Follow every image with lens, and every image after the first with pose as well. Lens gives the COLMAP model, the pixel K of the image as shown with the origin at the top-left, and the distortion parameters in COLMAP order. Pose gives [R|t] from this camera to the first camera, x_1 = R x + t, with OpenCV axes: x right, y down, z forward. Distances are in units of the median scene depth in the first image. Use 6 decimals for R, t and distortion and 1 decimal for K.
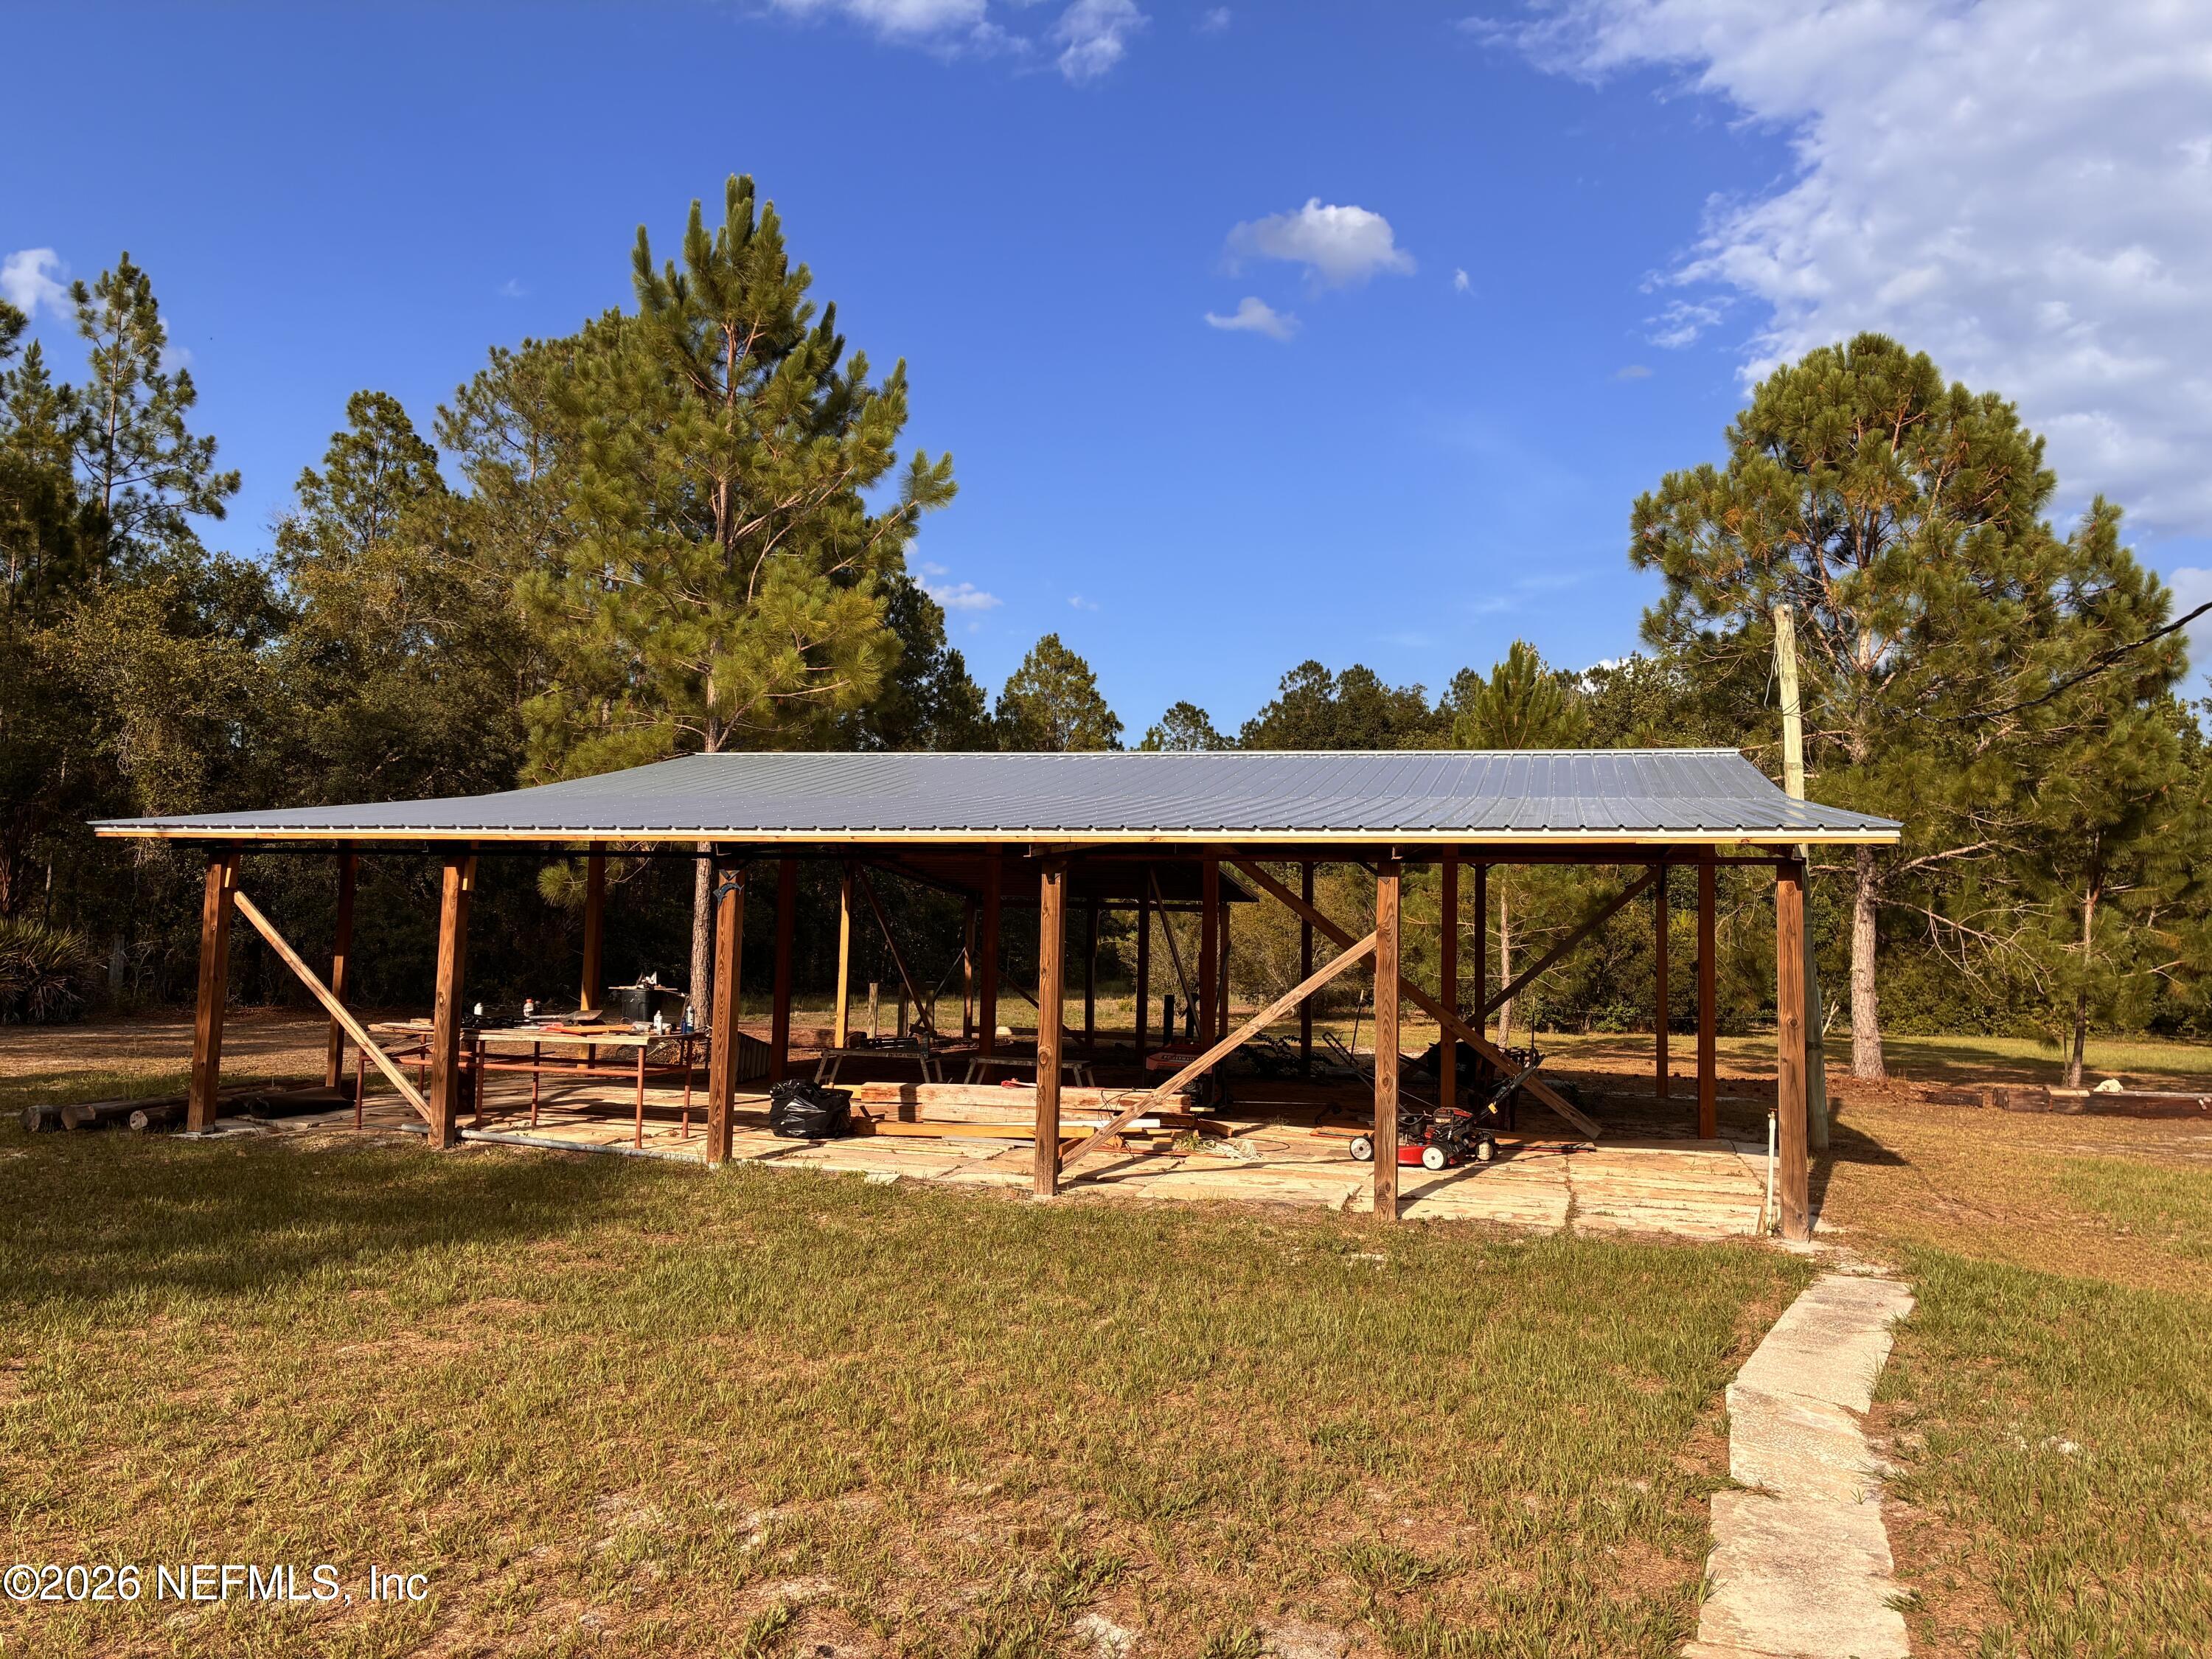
lens RADIAL K [[1689.7, 0, 1096.3], [0, 1689.7, 823.7], [0, 0, 1]] dist [0.036943, -0.009551]
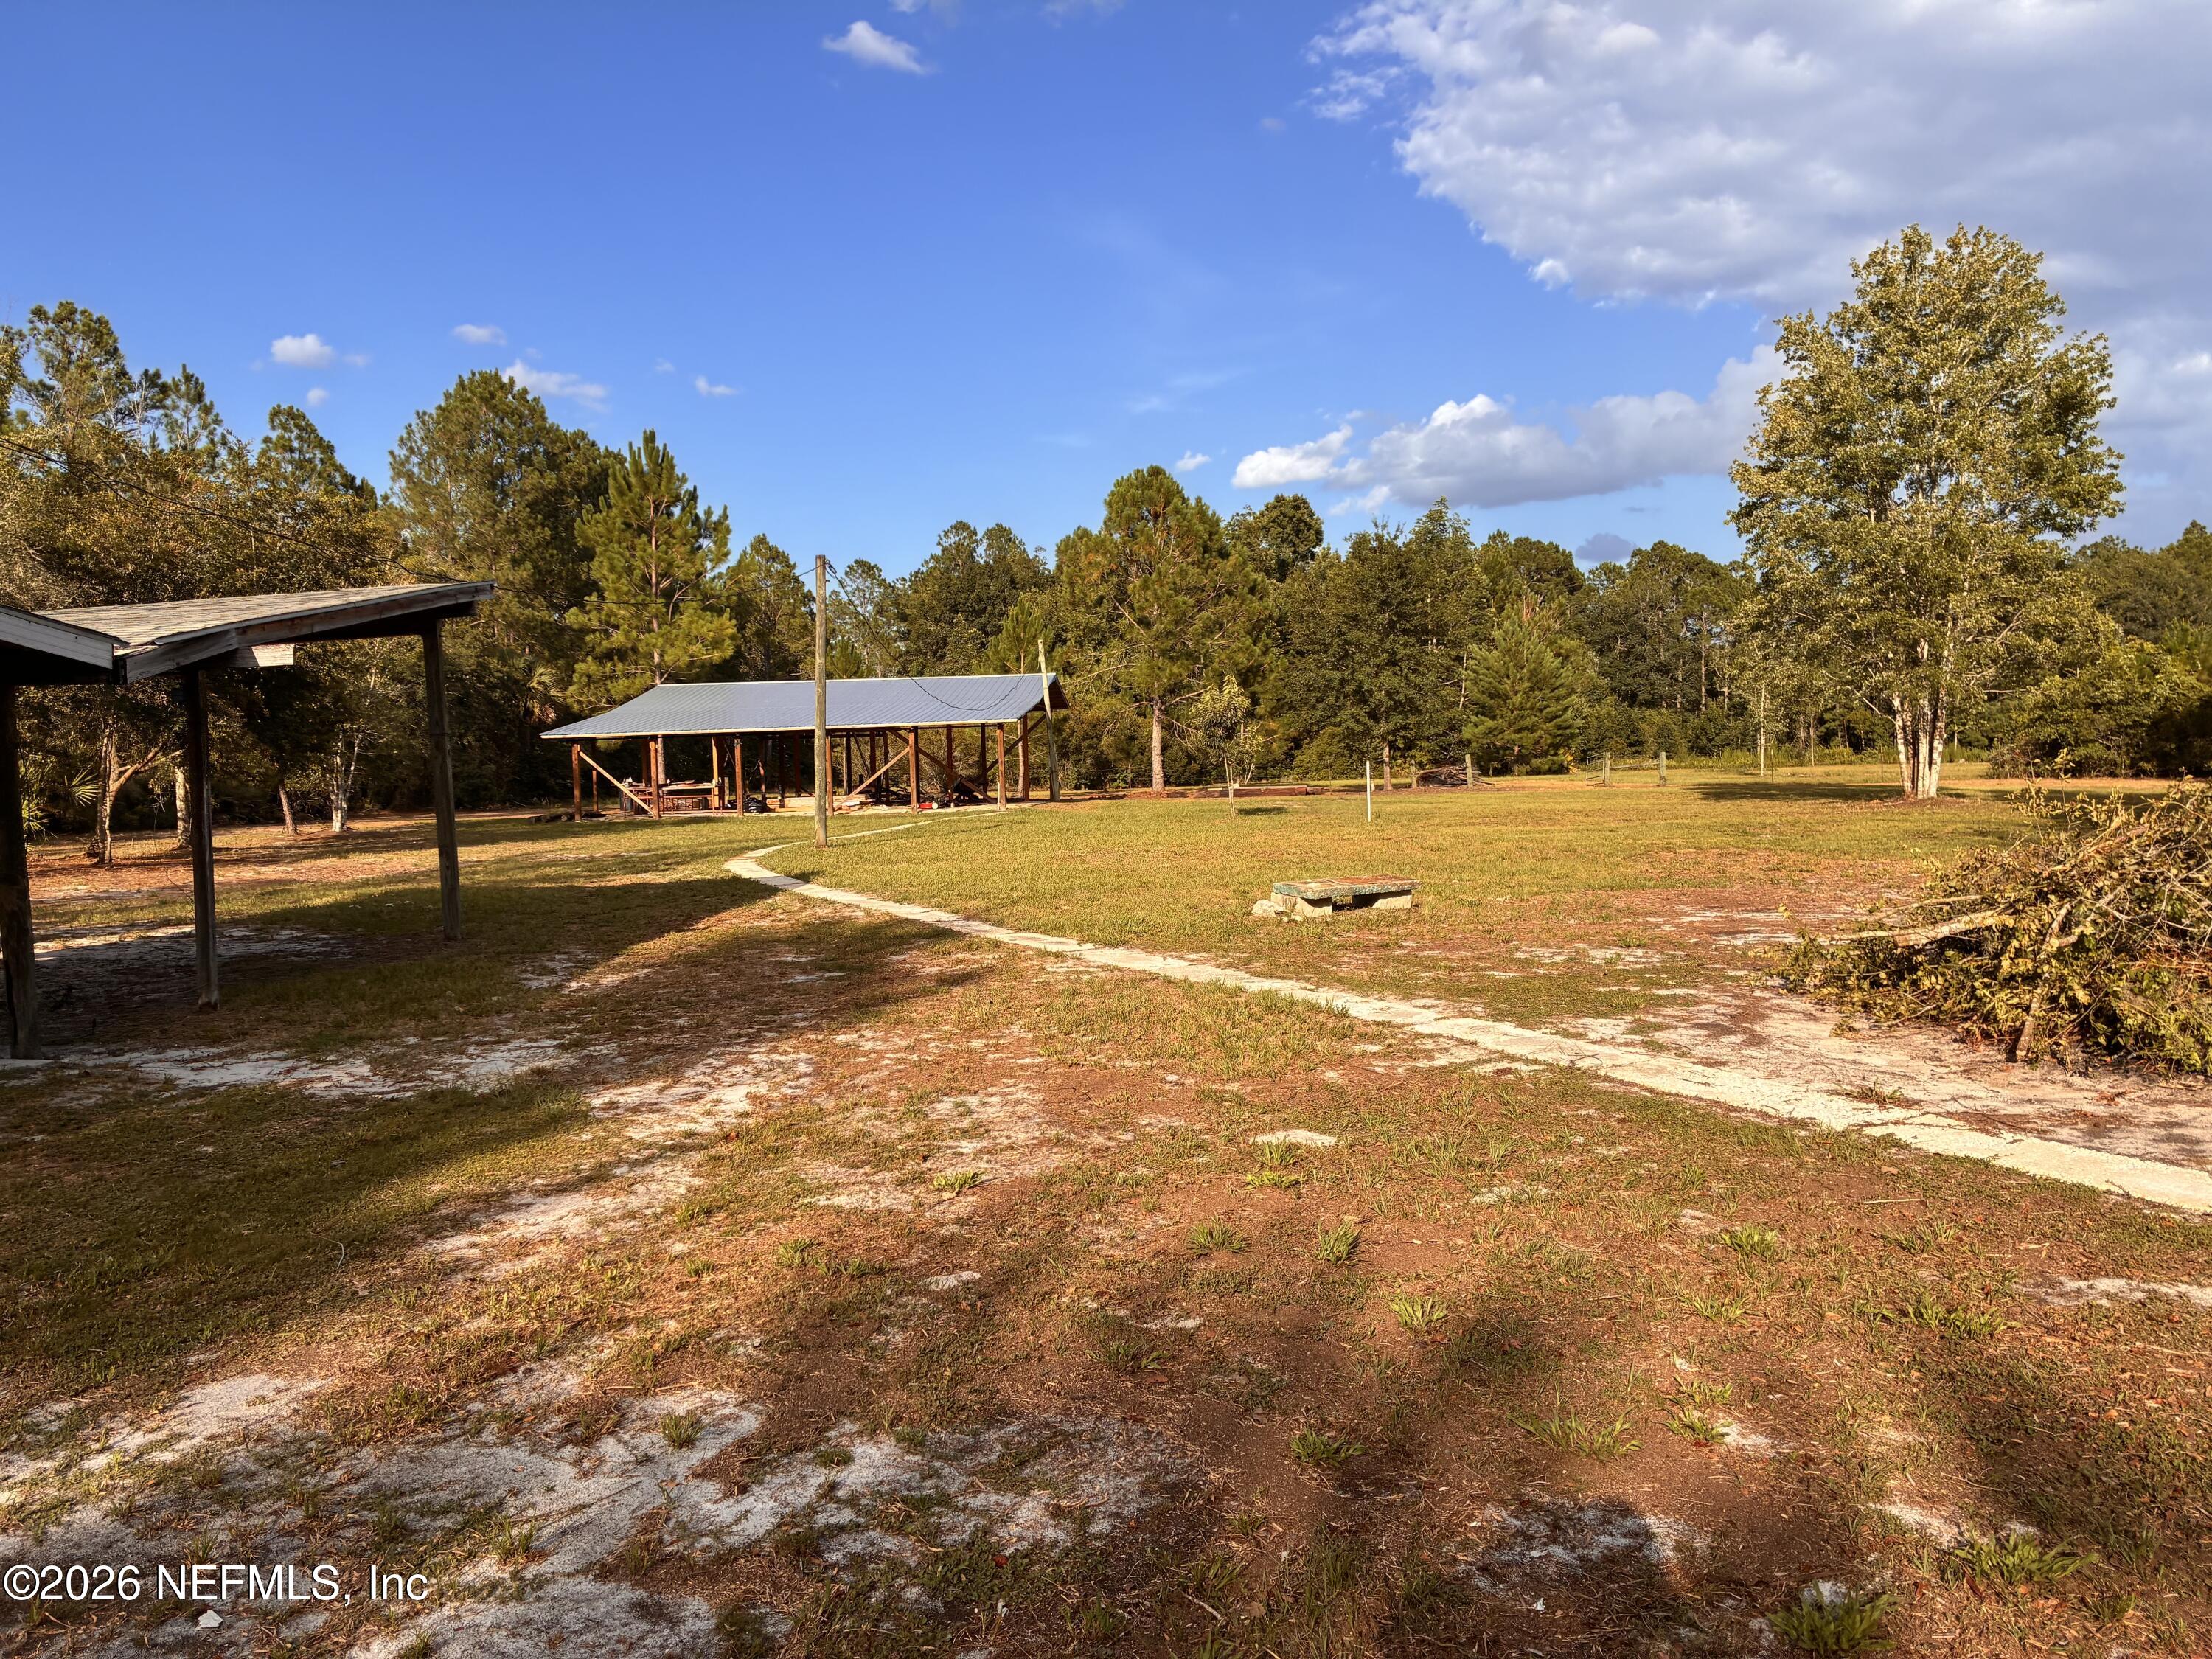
lens RADIAL K [[1689.7, 0, 1096.3], [0, 1689.7, 823.7], [0, 0, 1]] dist [0.036943, -0.009551]
pose [[0.982135, -0.065701, 0.176337, -0.040235], [0.044976, 0.991868, 0.119058, -0.071677], [-0.182725, -0.109000, 0.977103, -1.030142]]
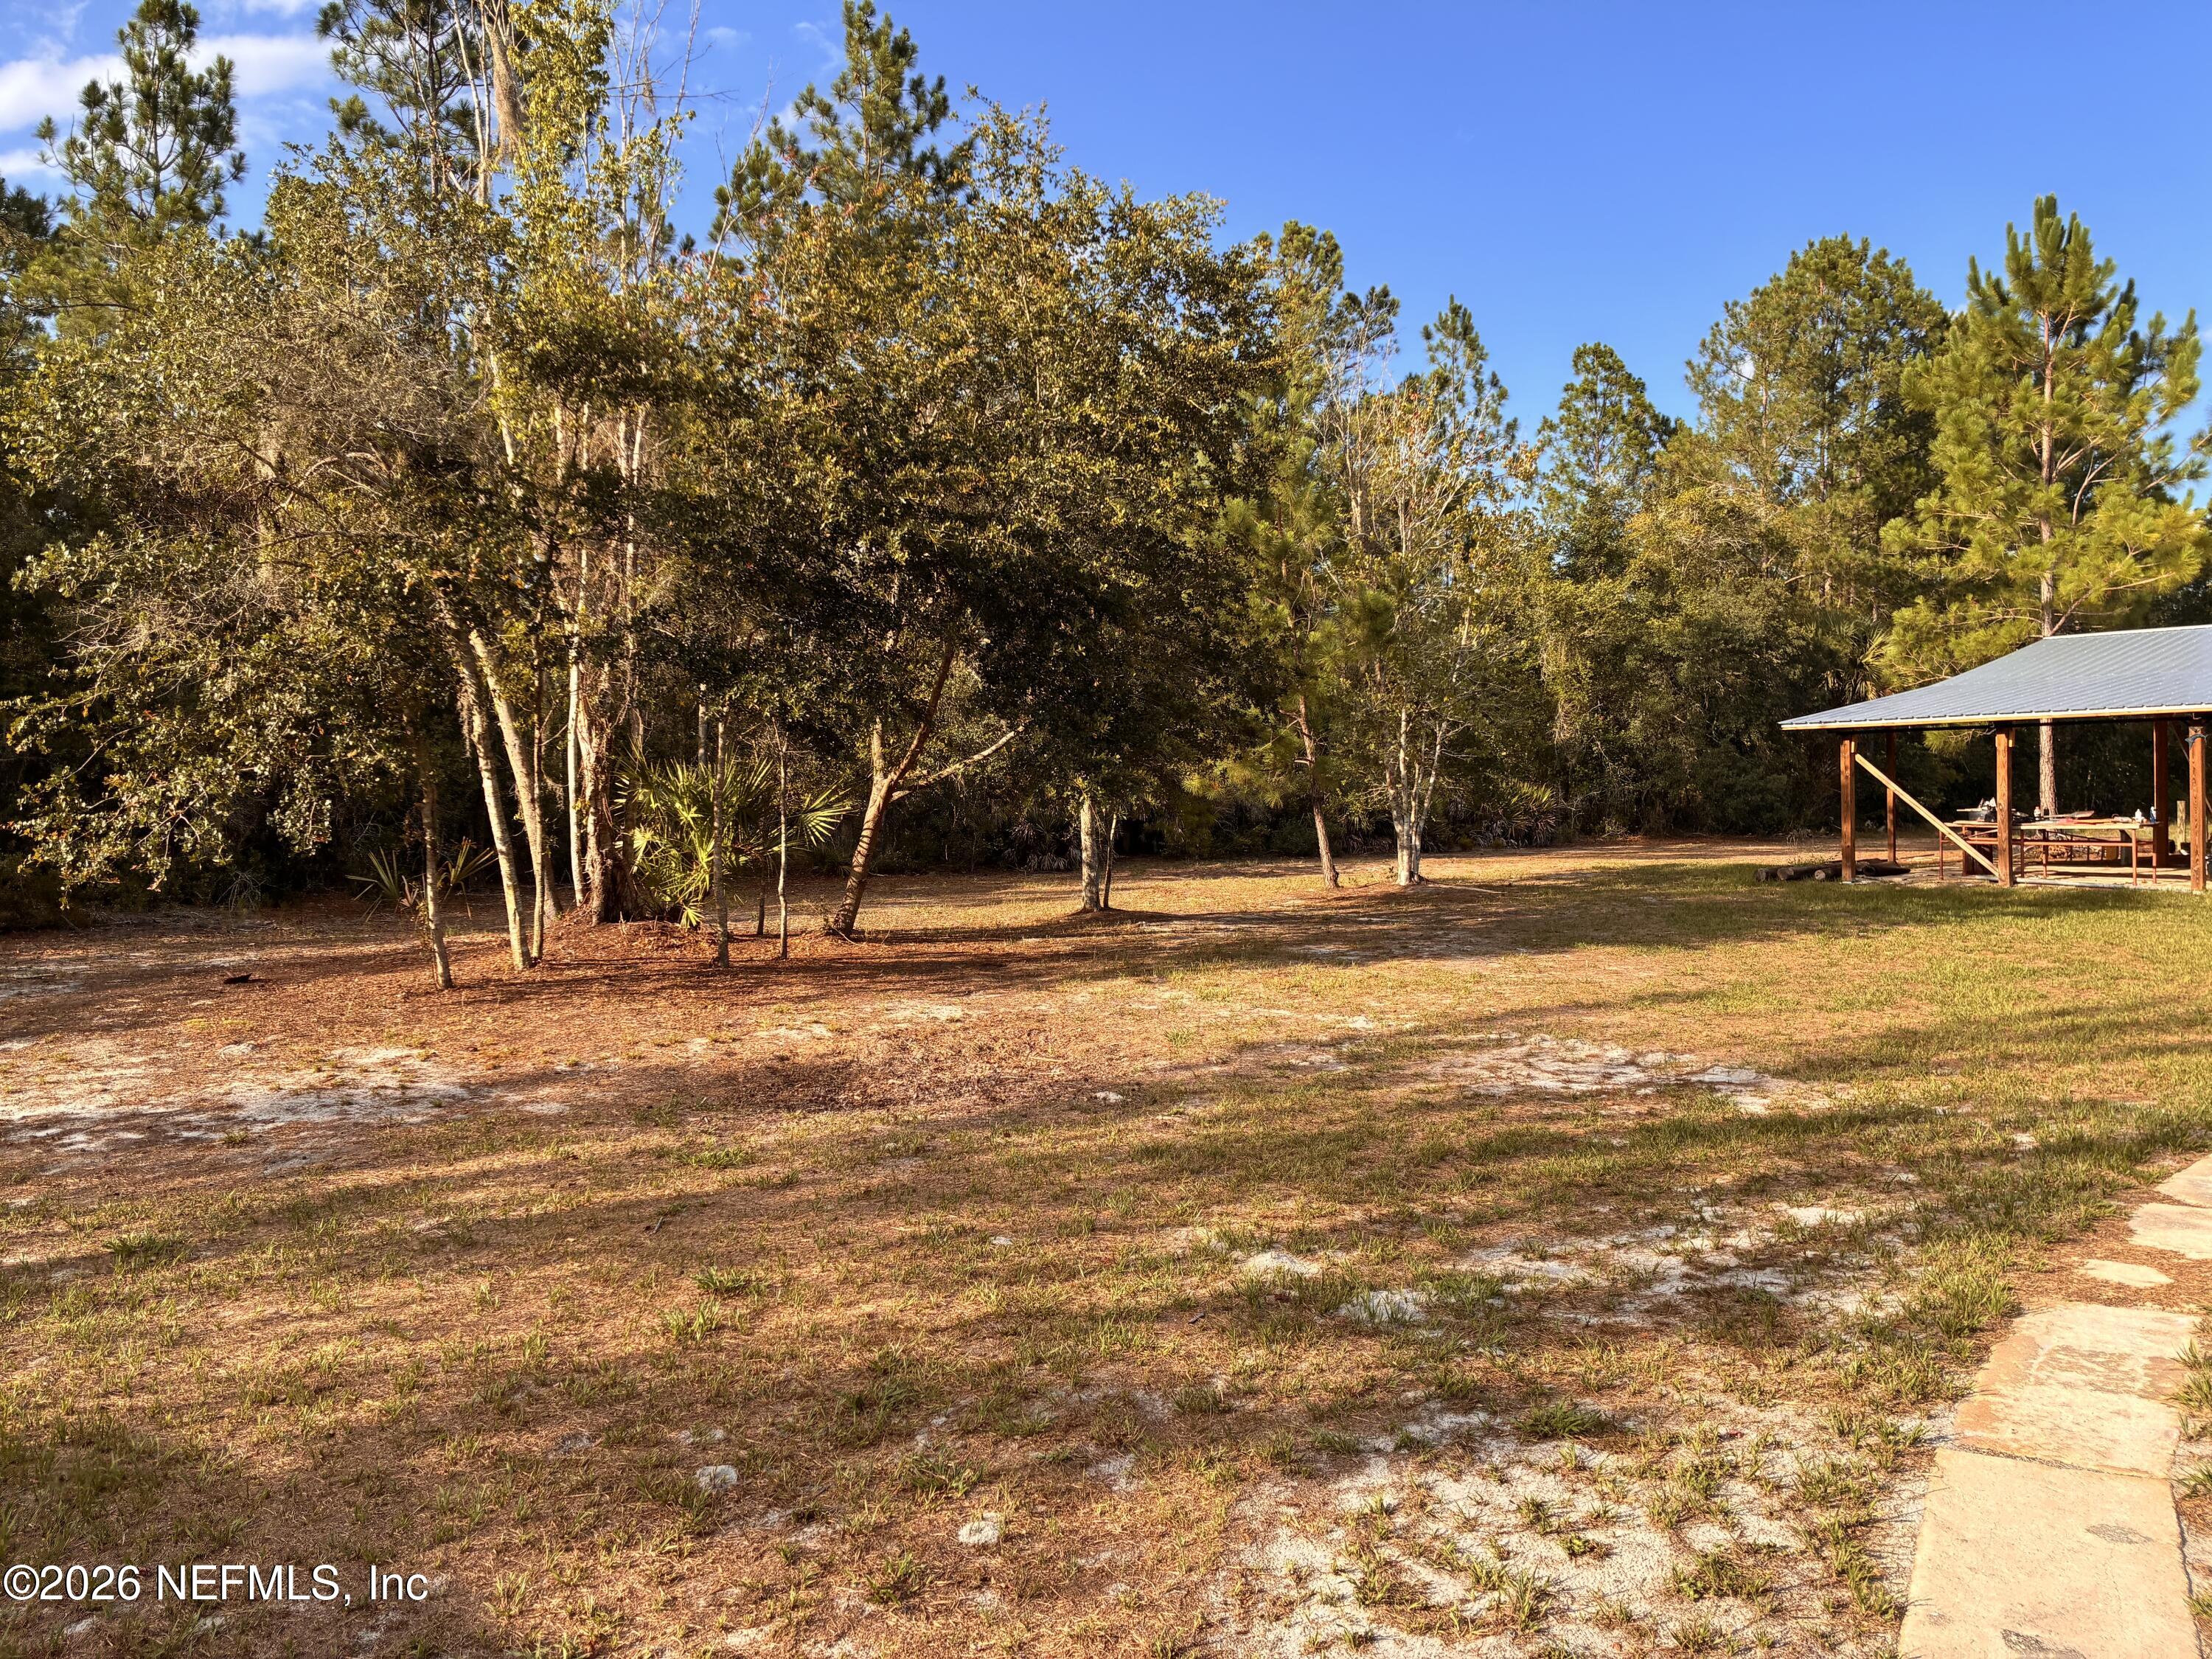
lens RADIAL K [[1675.1, 0, 1094.8], [0, 1675.1, 789.3], [0, 0, 1]] dist [0.134018, -0.173710]
pose [[0.819348, -0.040263, -0.571881, -0.050738], [0.079571, 0.995863, 0.043889, -0.028308], [0.567748, -0.081466, 0.819162, -0.402931]]
